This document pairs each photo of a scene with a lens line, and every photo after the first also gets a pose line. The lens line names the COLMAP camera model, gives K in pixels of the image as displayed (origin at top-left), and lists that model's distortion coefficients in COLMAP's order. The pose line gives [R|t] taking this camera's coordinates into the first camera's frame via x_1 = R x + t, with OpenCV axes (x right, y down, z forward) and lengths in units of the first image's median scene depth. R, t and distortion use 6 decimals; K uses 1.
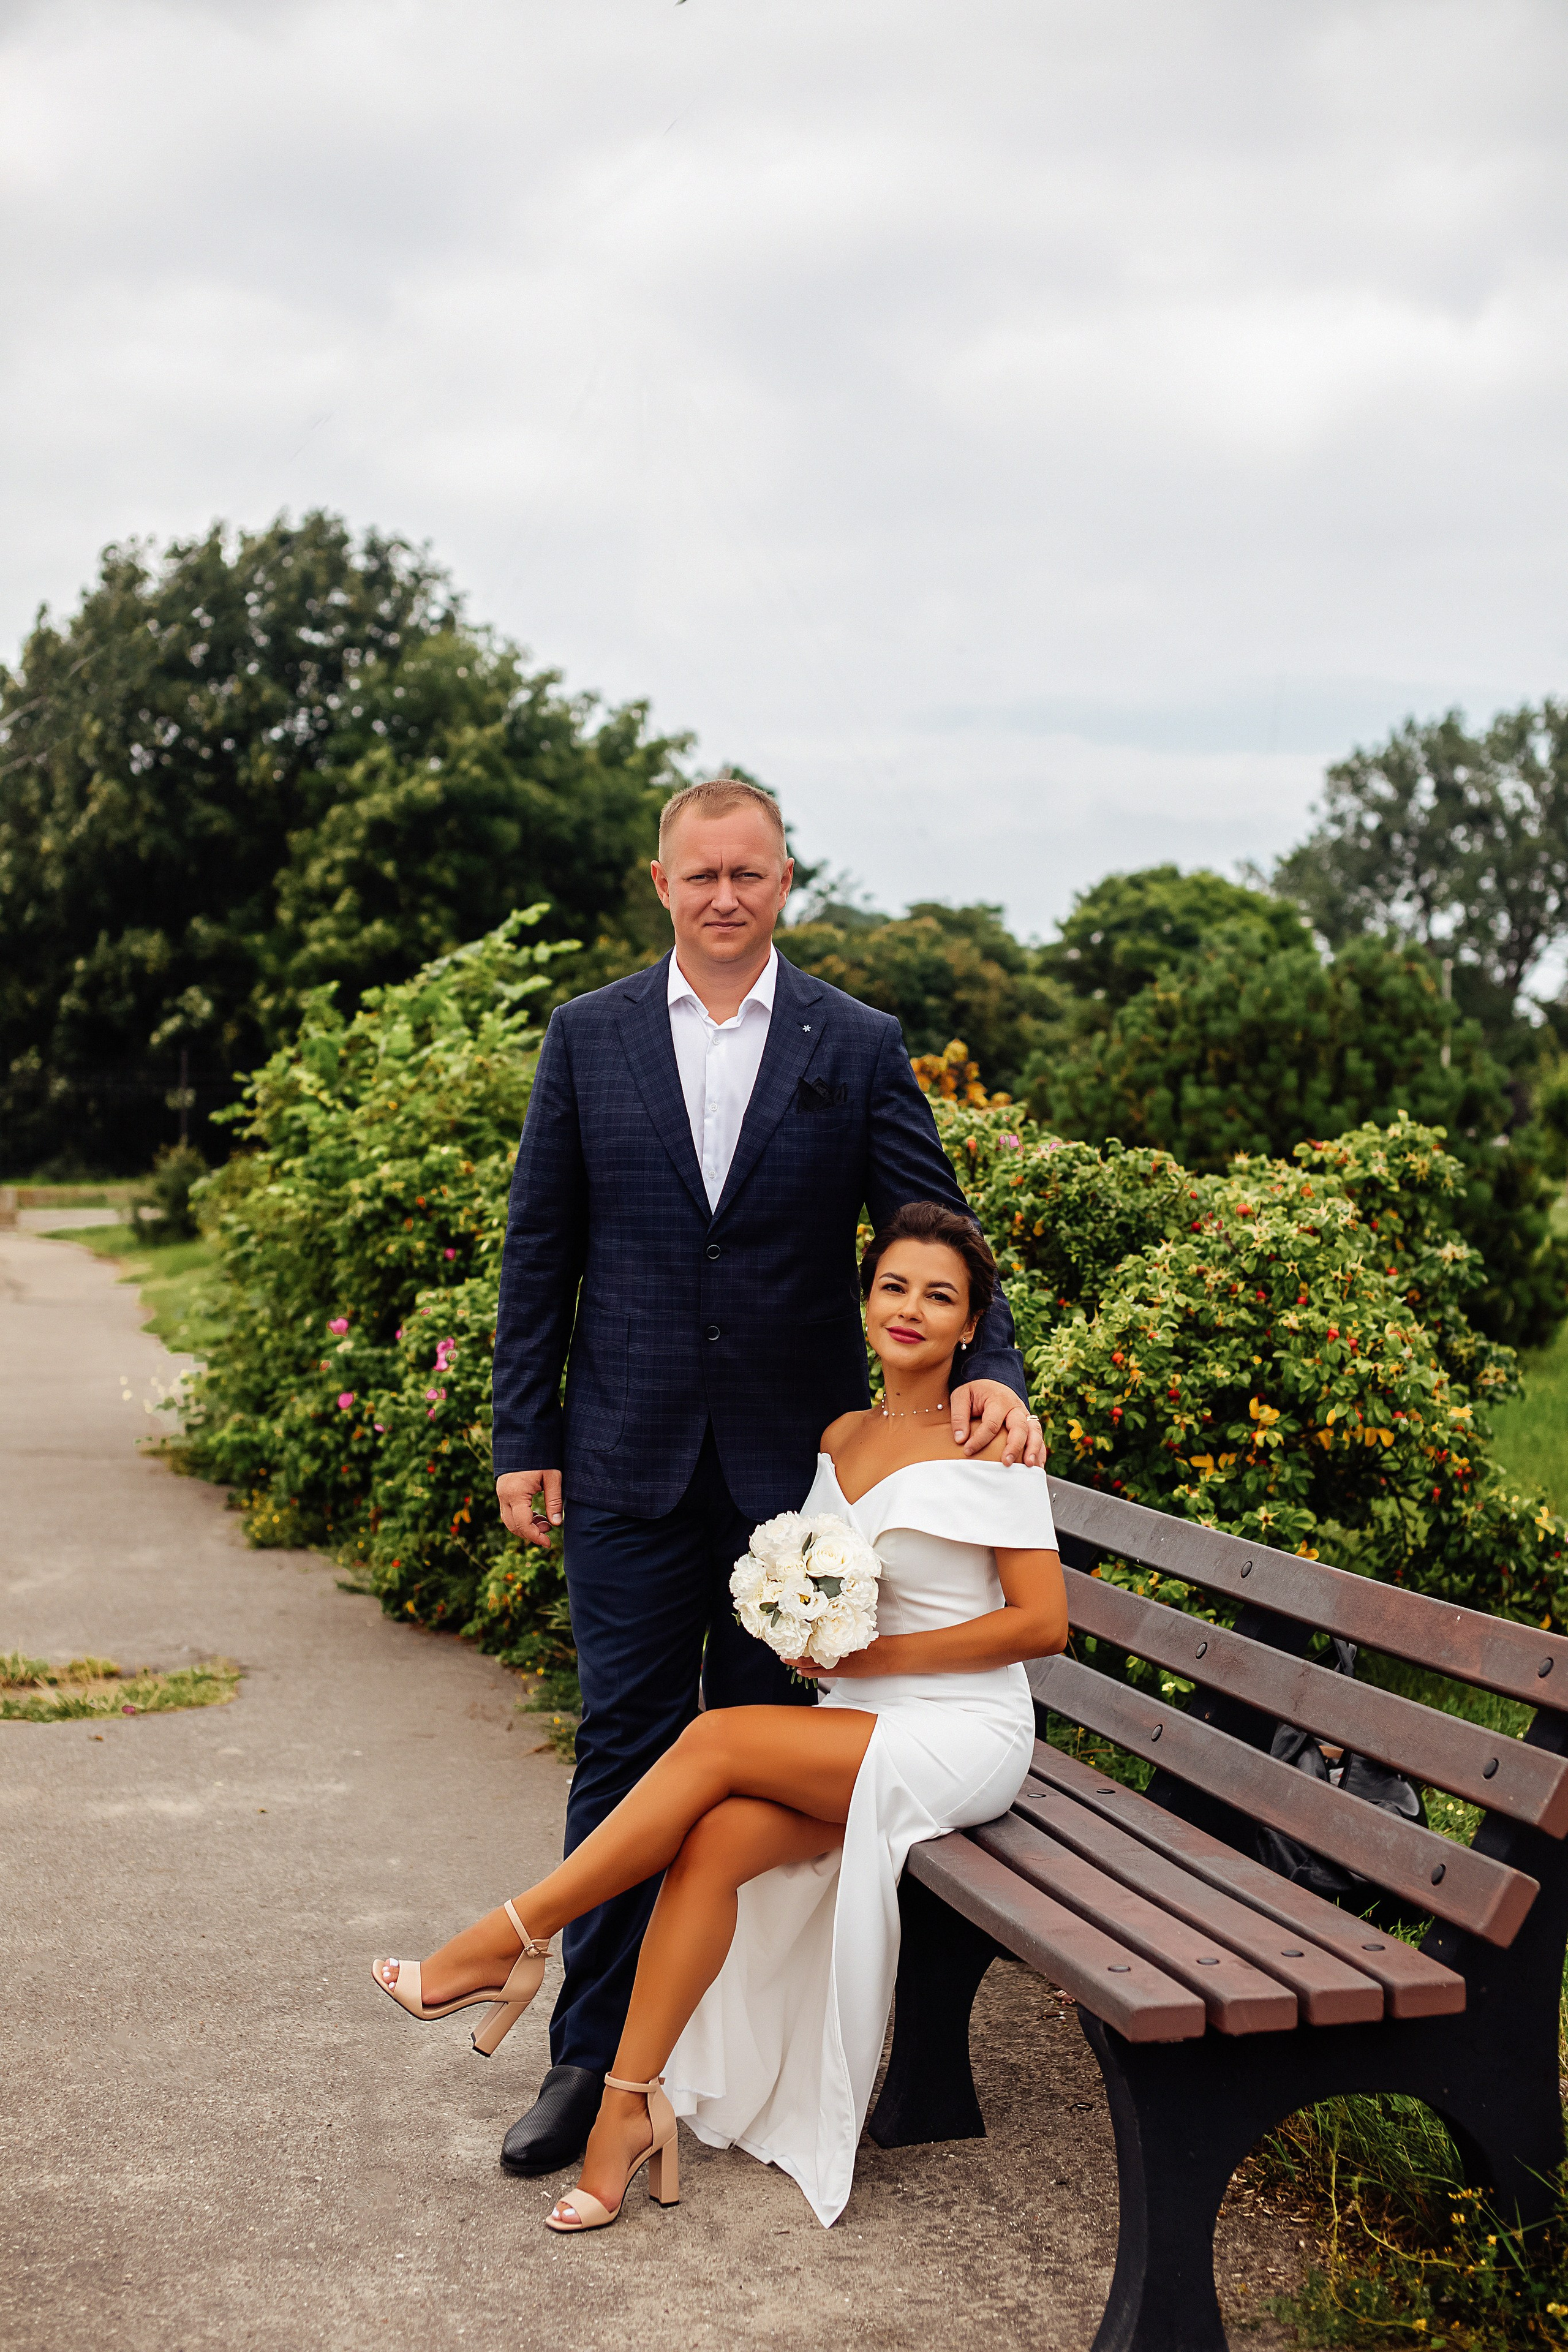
lens RADIAL K [[3134.4, 0, 784.0], [0, 3134.4, 1176.0], [0, 0, 1]] dist [-0.142839, 0.271948]
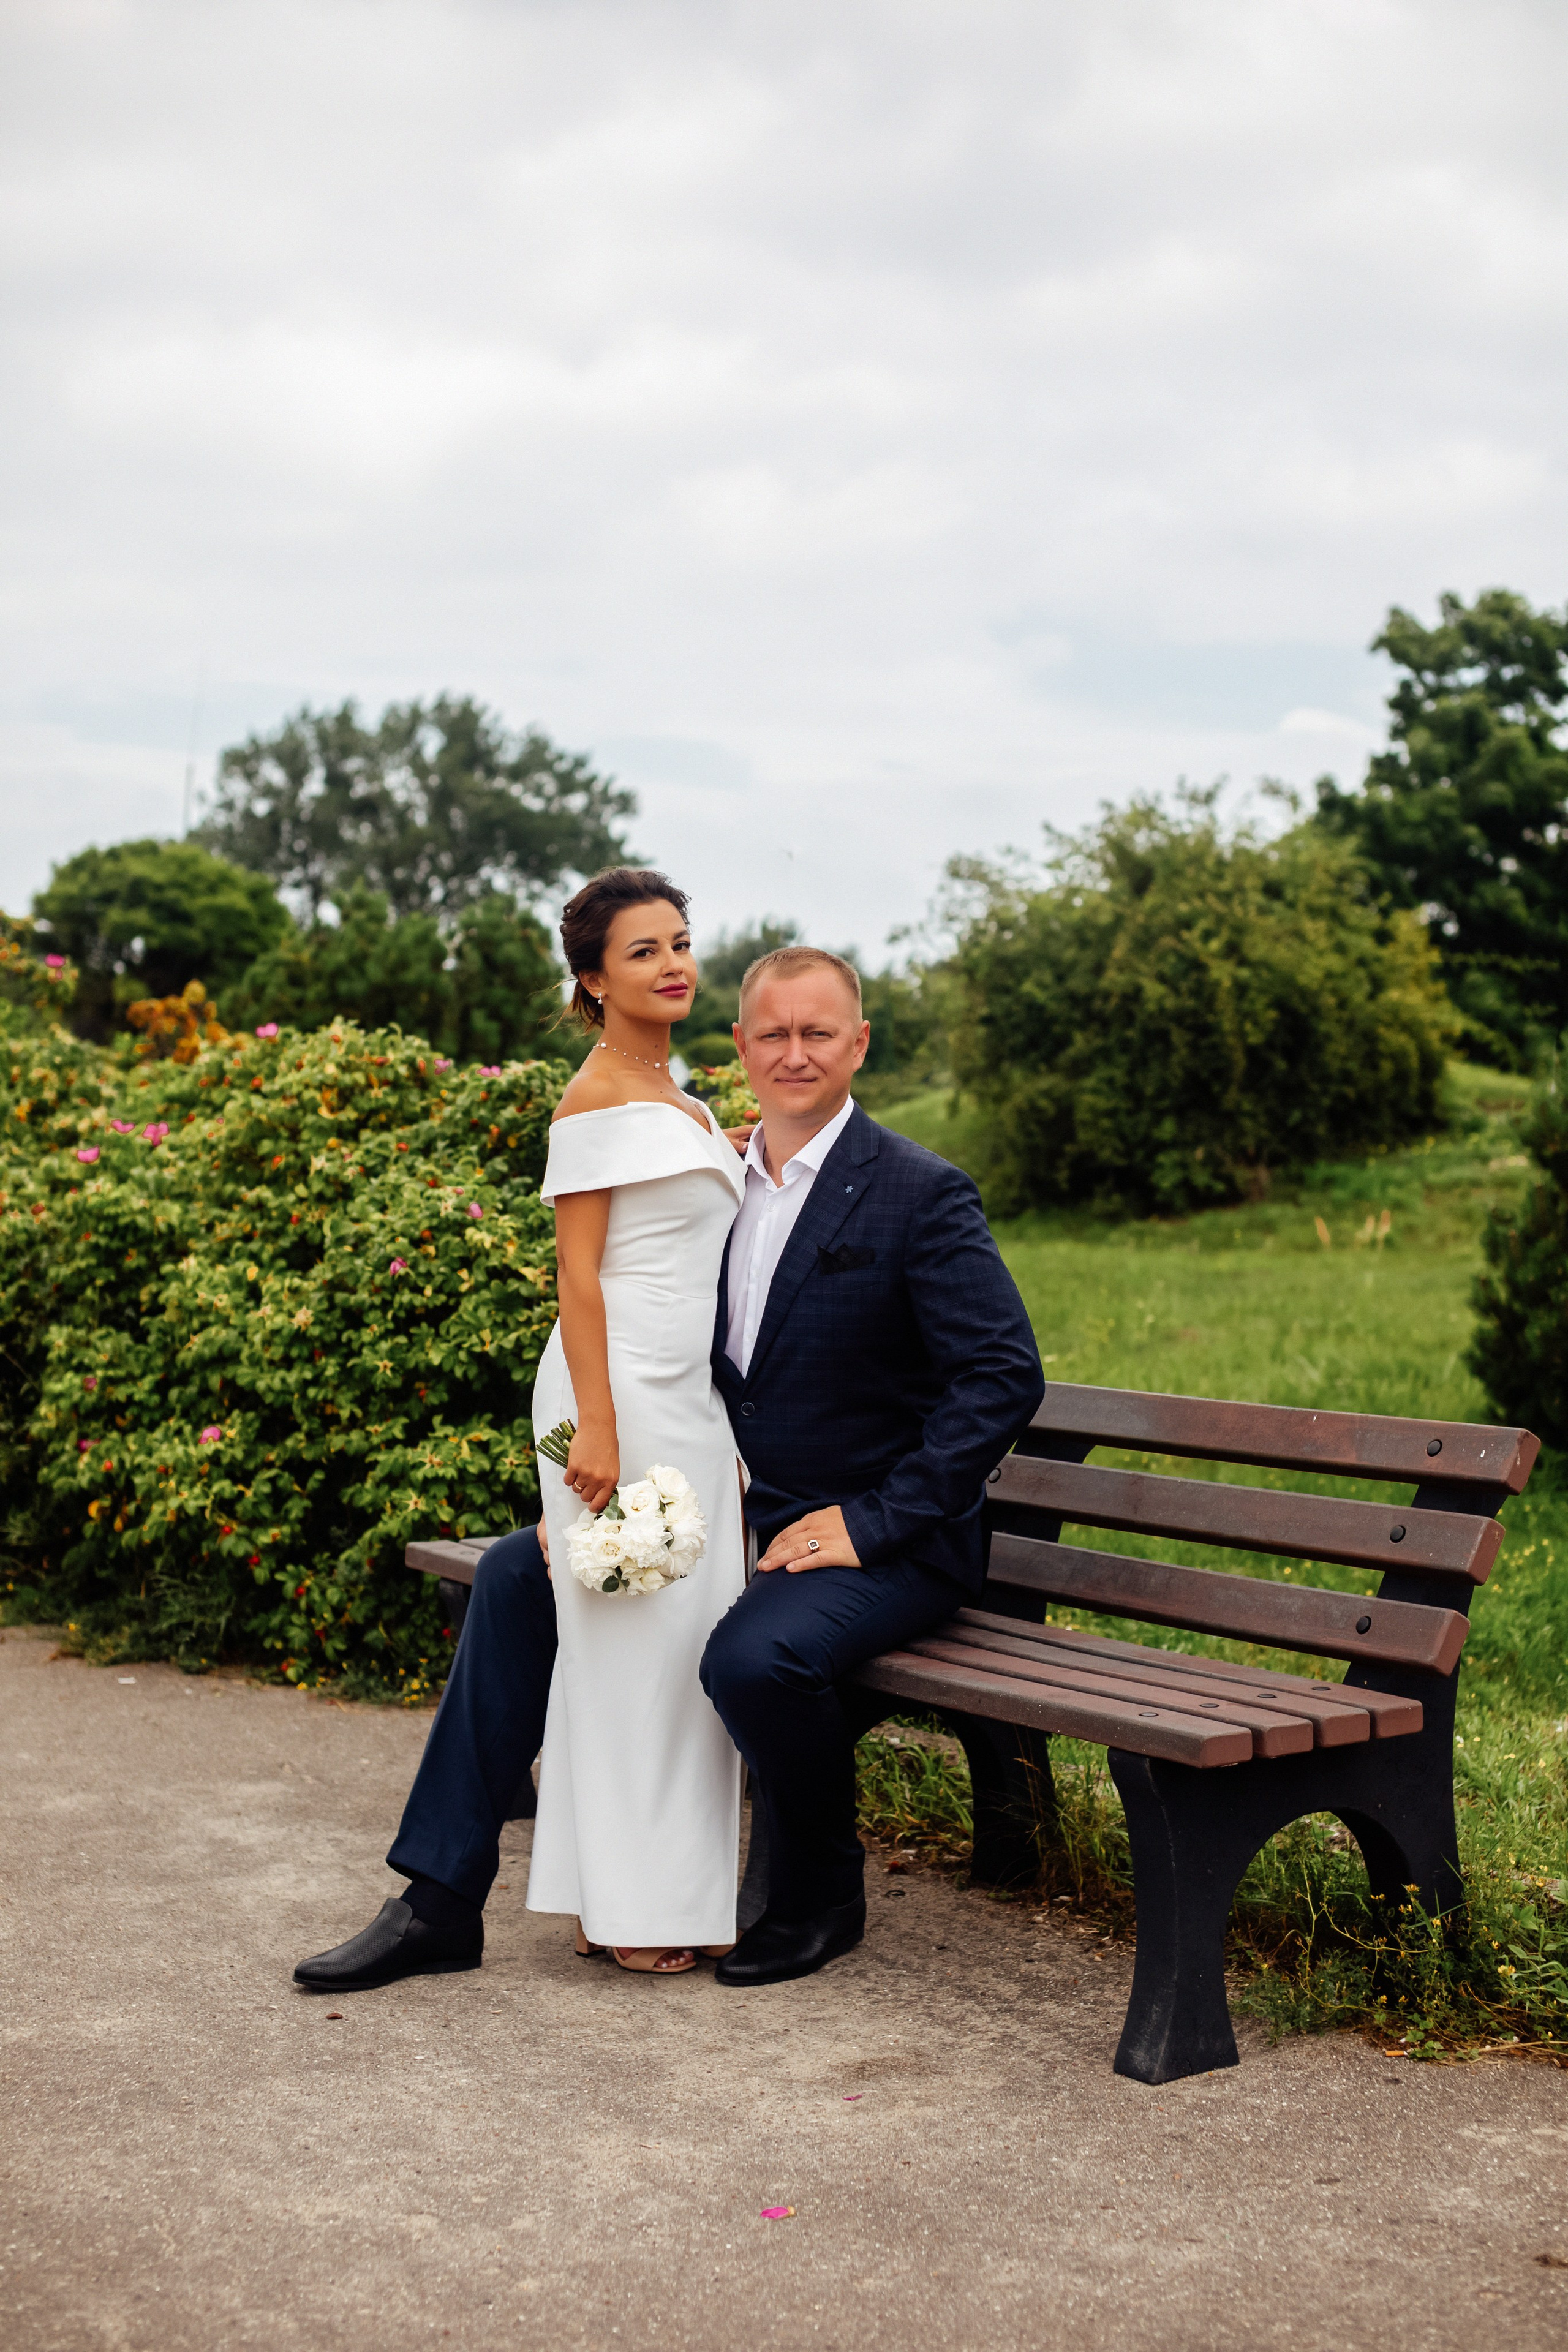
lens RADIAL K [[3134.4, 0, 784.0], [0, 3134.4, 1176.0], [0, 0, 1]] dist [-0.142839, 0.271948]
pose [[0.935728, -0.000311, 0.352721, -0.371212], [-0.000981, 0.999993, 0.003484, 0.045117], [-0.352720, -0.003606, 0.935722, -0.027695]]
